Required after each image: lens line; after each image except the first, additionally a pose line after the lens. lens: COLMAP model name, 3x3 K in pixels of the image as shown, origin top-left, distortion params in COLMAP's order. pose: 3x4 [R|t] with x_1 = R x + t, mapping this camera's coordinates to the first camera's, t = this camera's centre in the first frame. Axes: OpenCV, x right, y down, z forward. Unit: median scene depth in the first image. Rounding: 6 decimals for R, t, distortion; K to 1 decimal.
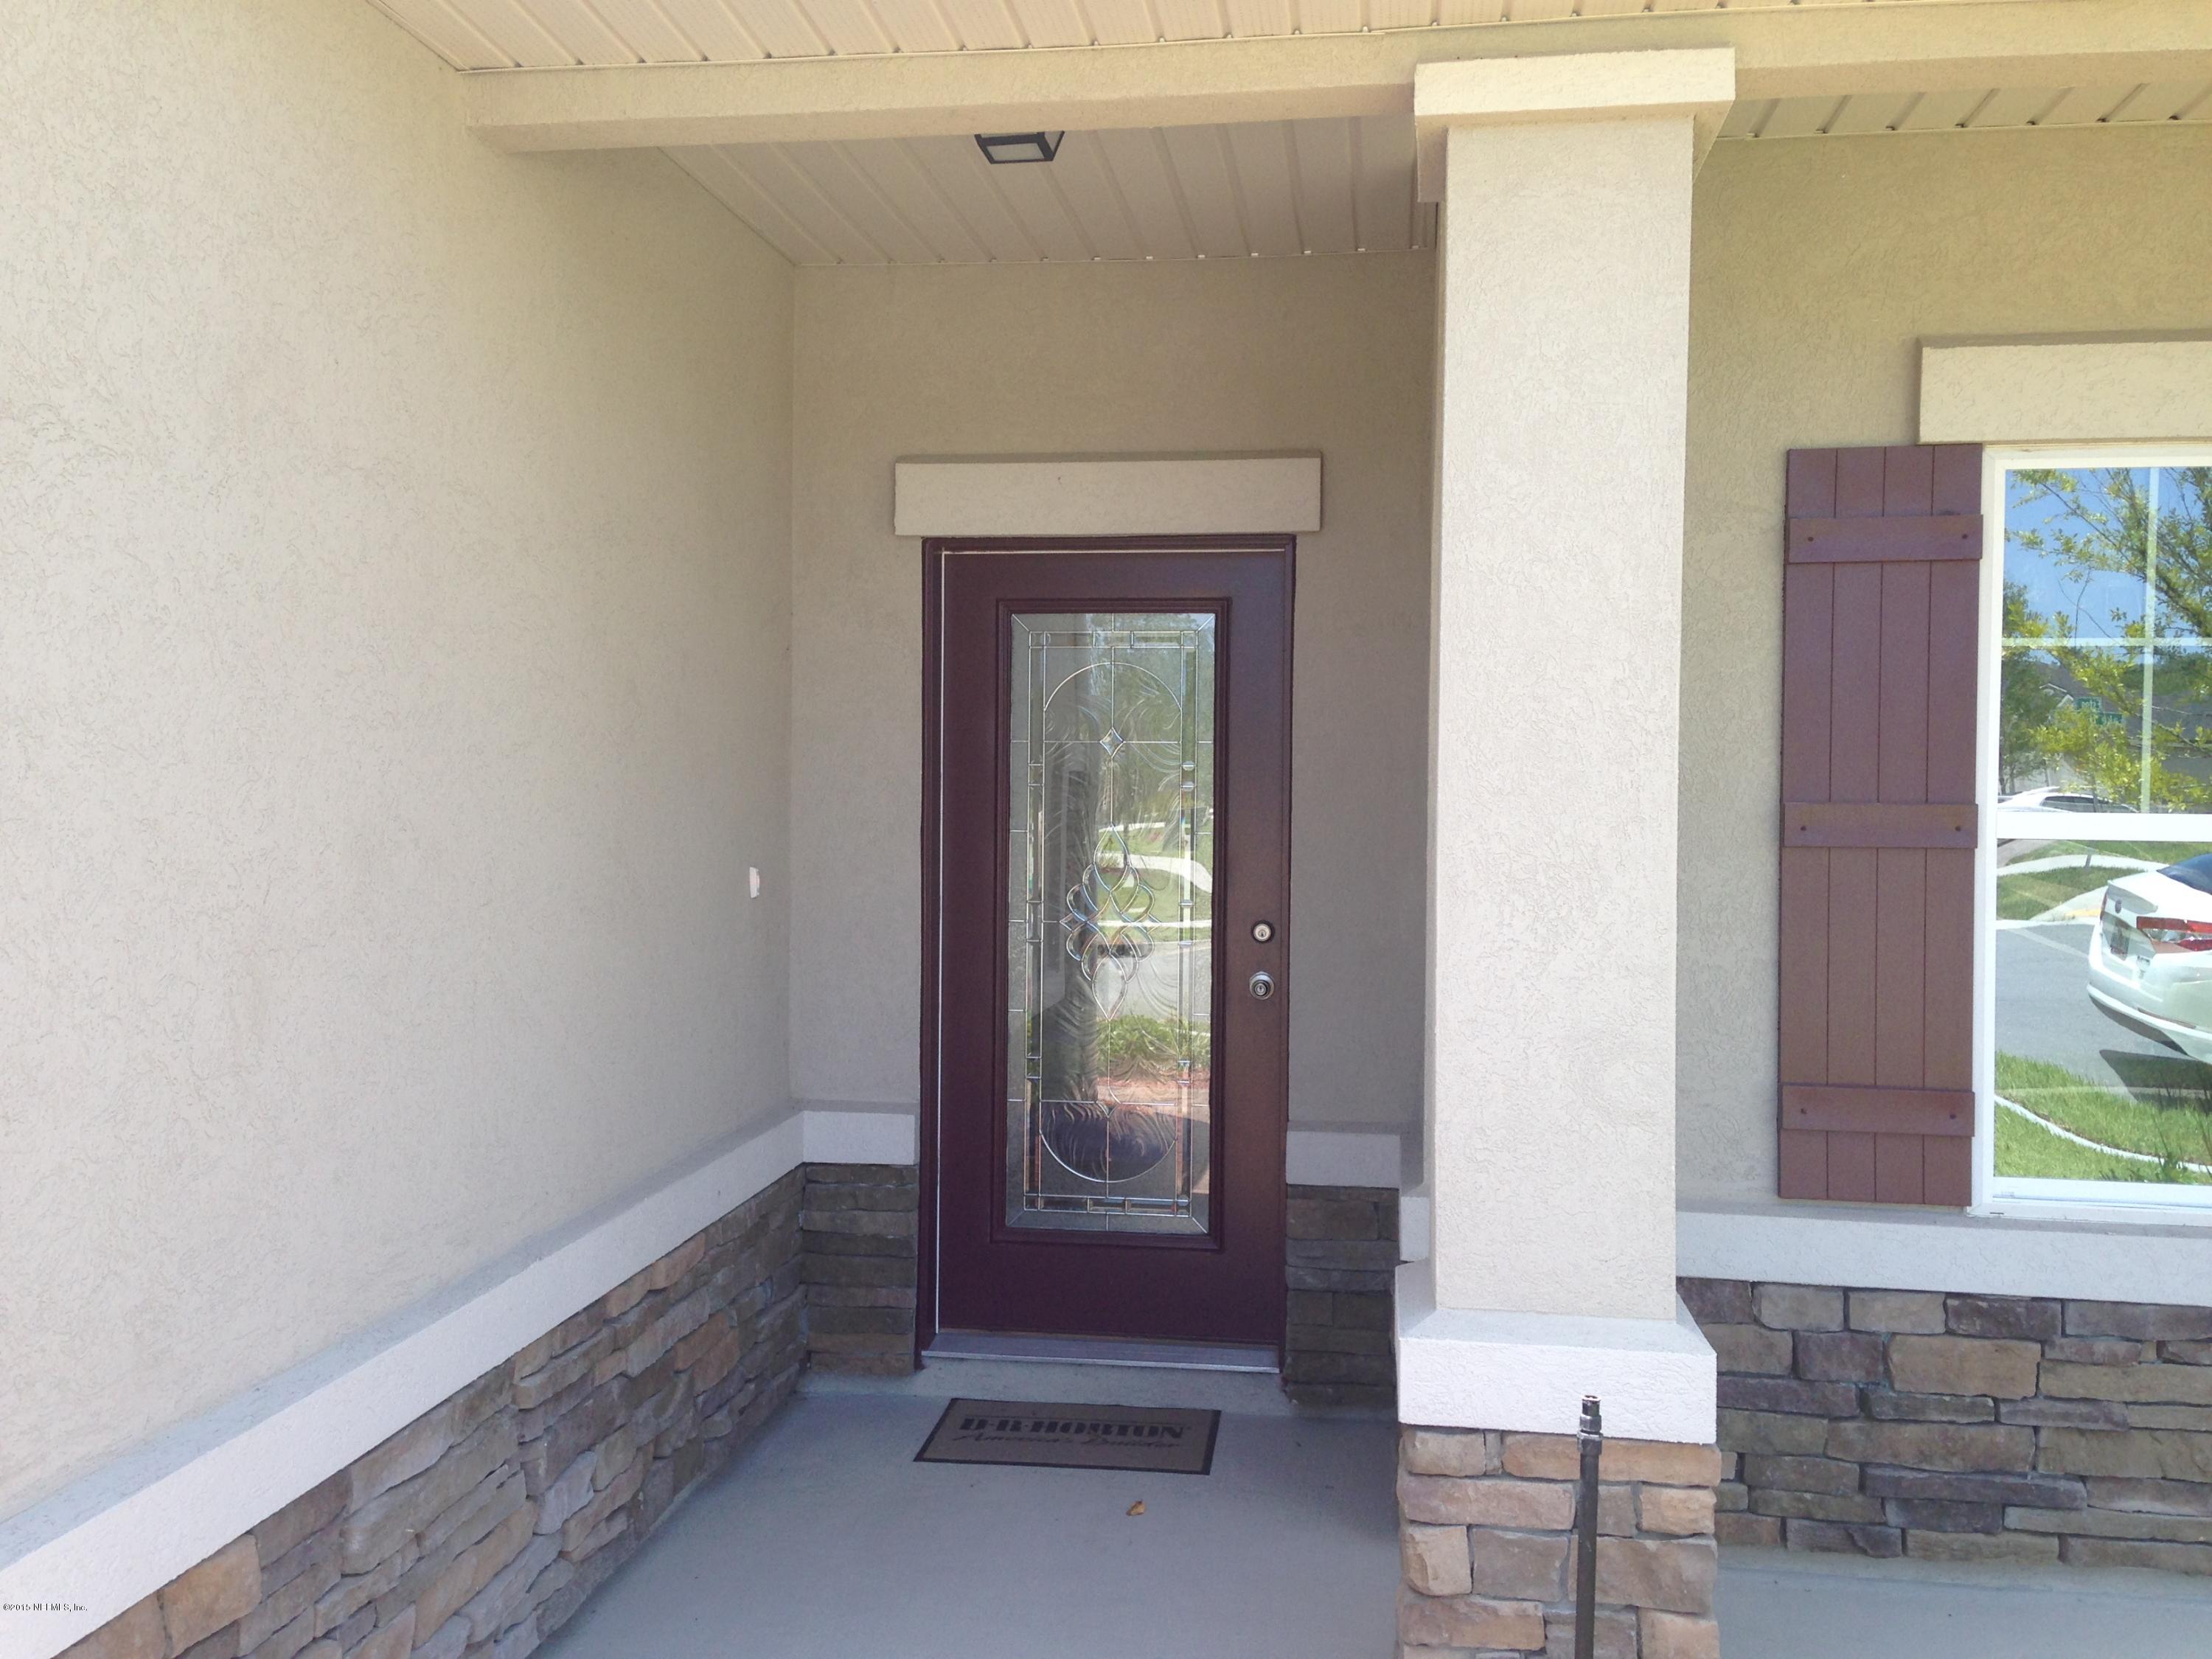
lens RADIAL K [[1998.1, 0, 1099.0], [0, 1998.1, 841.1], [0, 0, 1]] dist [0.202308, -0.276644]
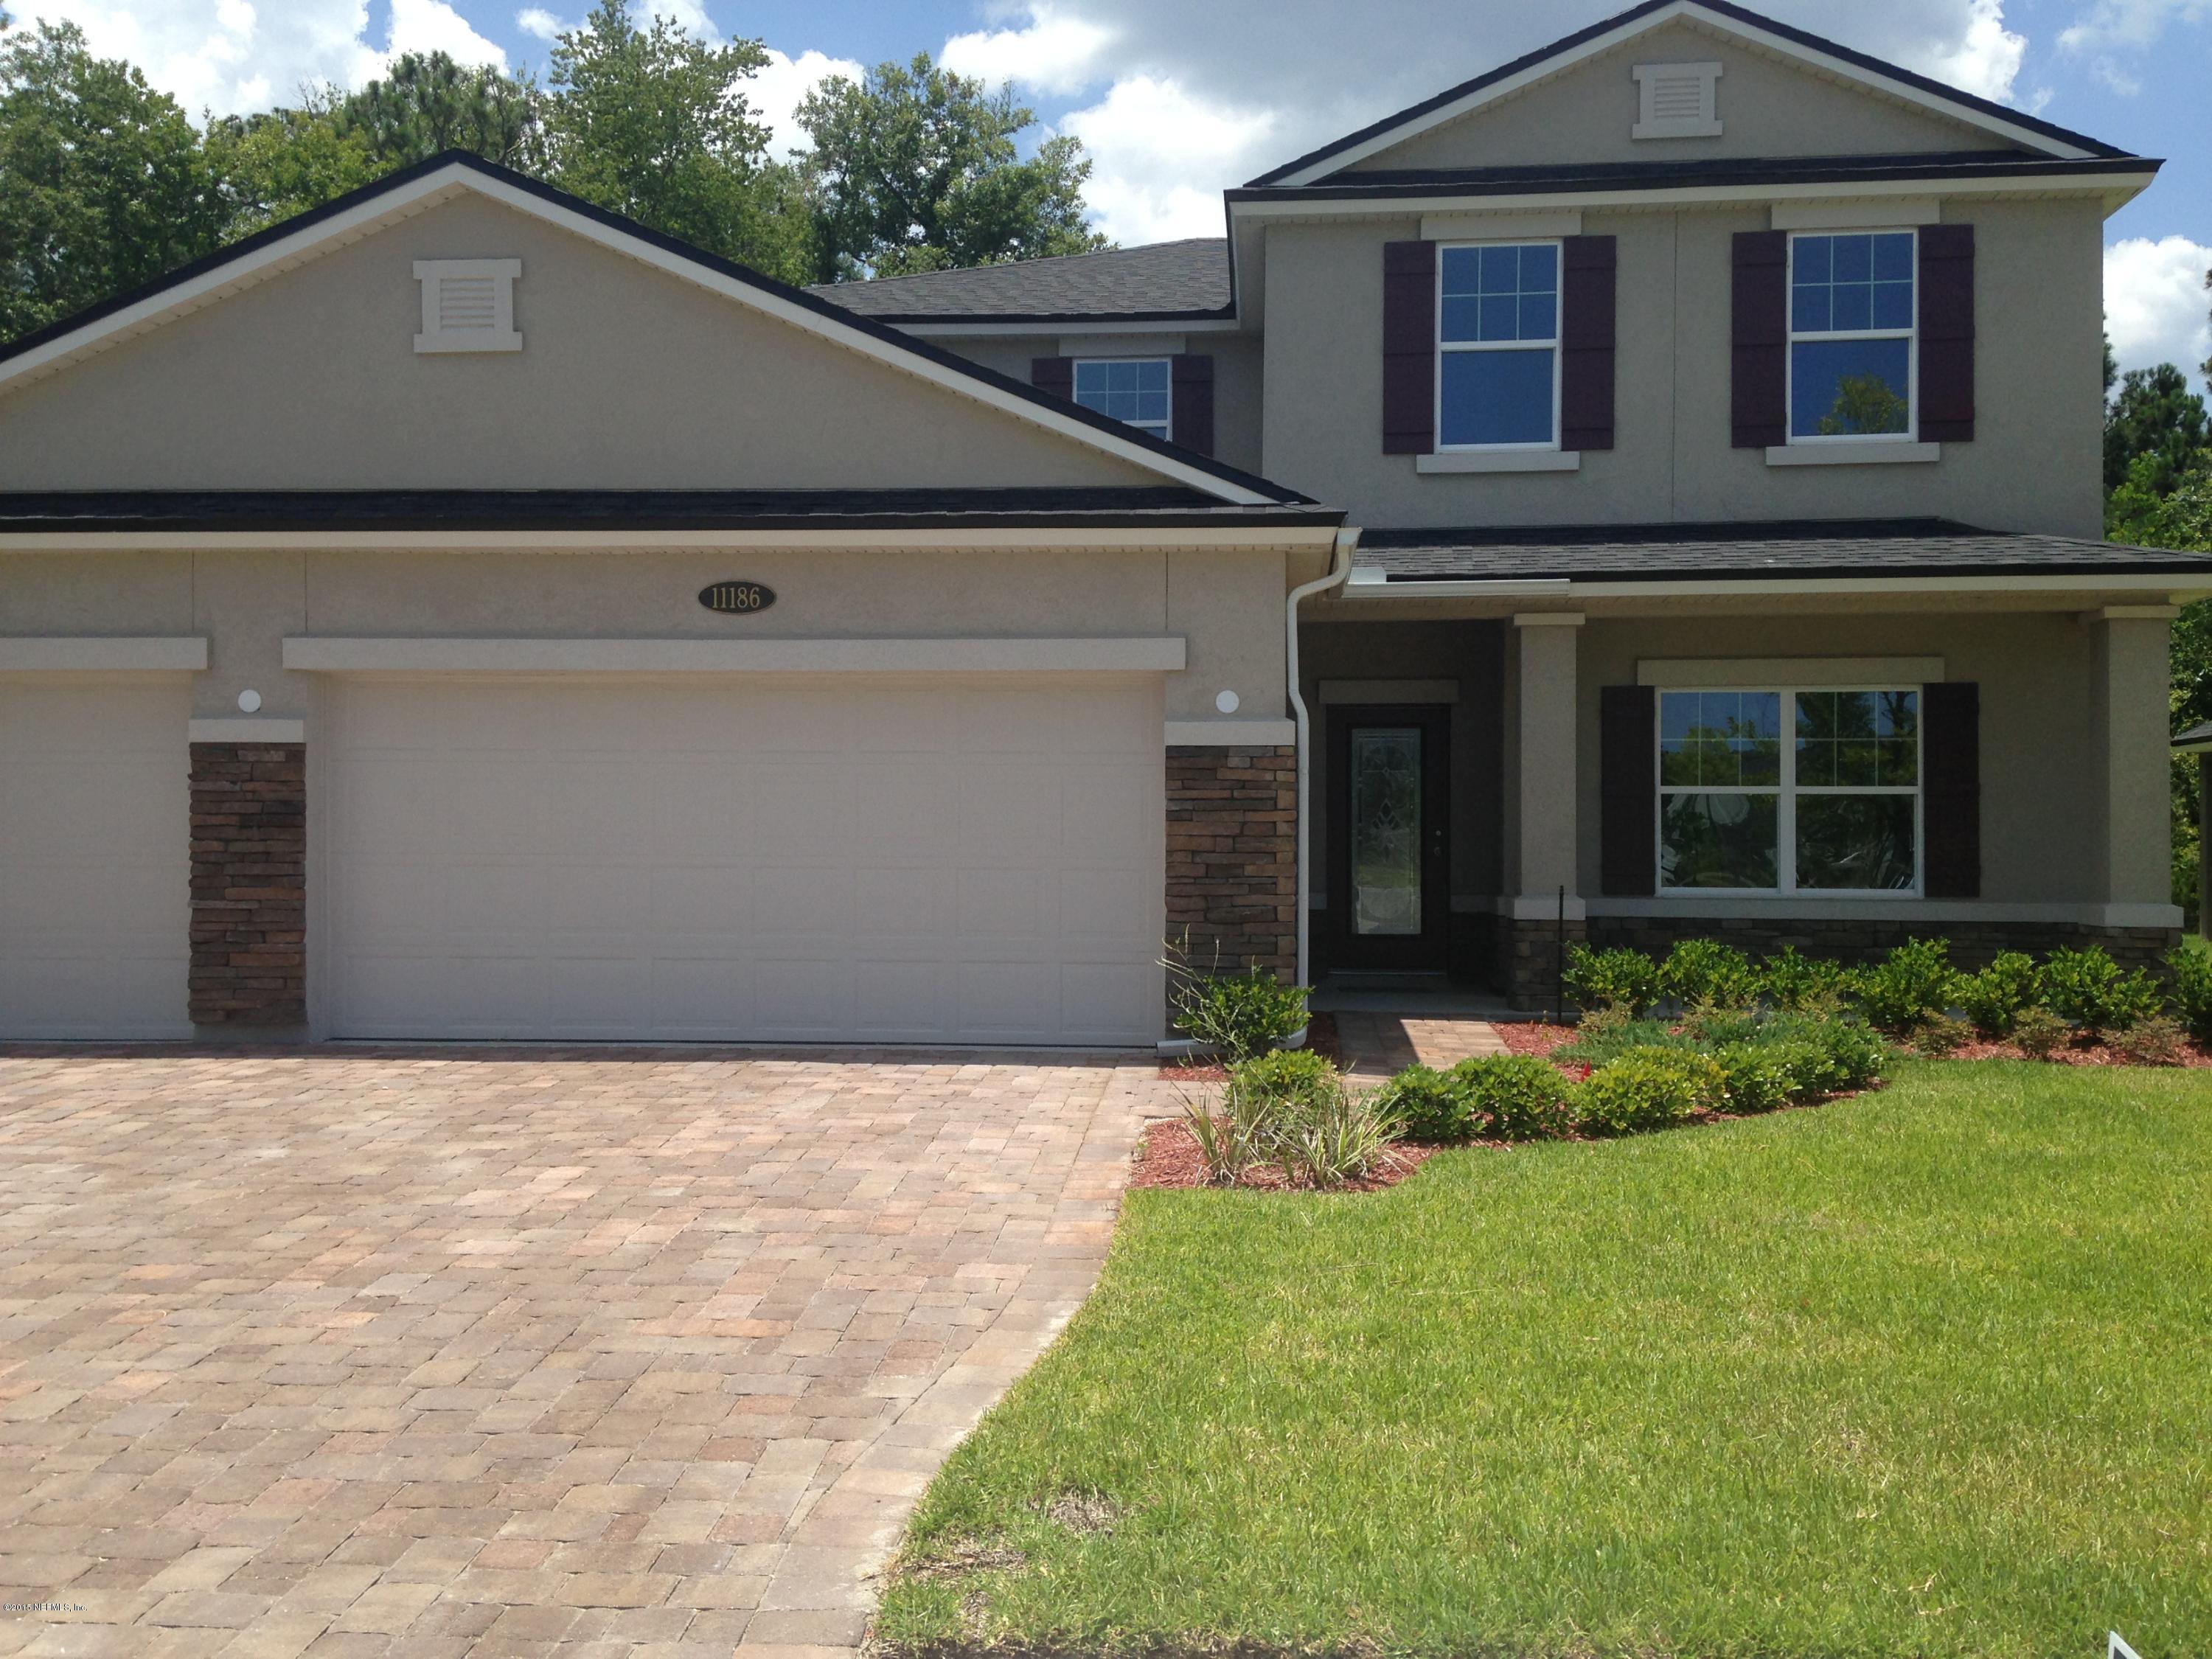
lens RADIAL K [[1998.1, 0, 1099.0], [0, 1998.1, 841.1], [0, 0, 1]] dist [0.202308, -0.276644]
pose [[0.998333, -0.004775, 0.057517, -0.768888], [0.006649, 0.999452, -0.032437, 0.194210], [-0.057330, 0.032765, 0.997817, -2.540235]]
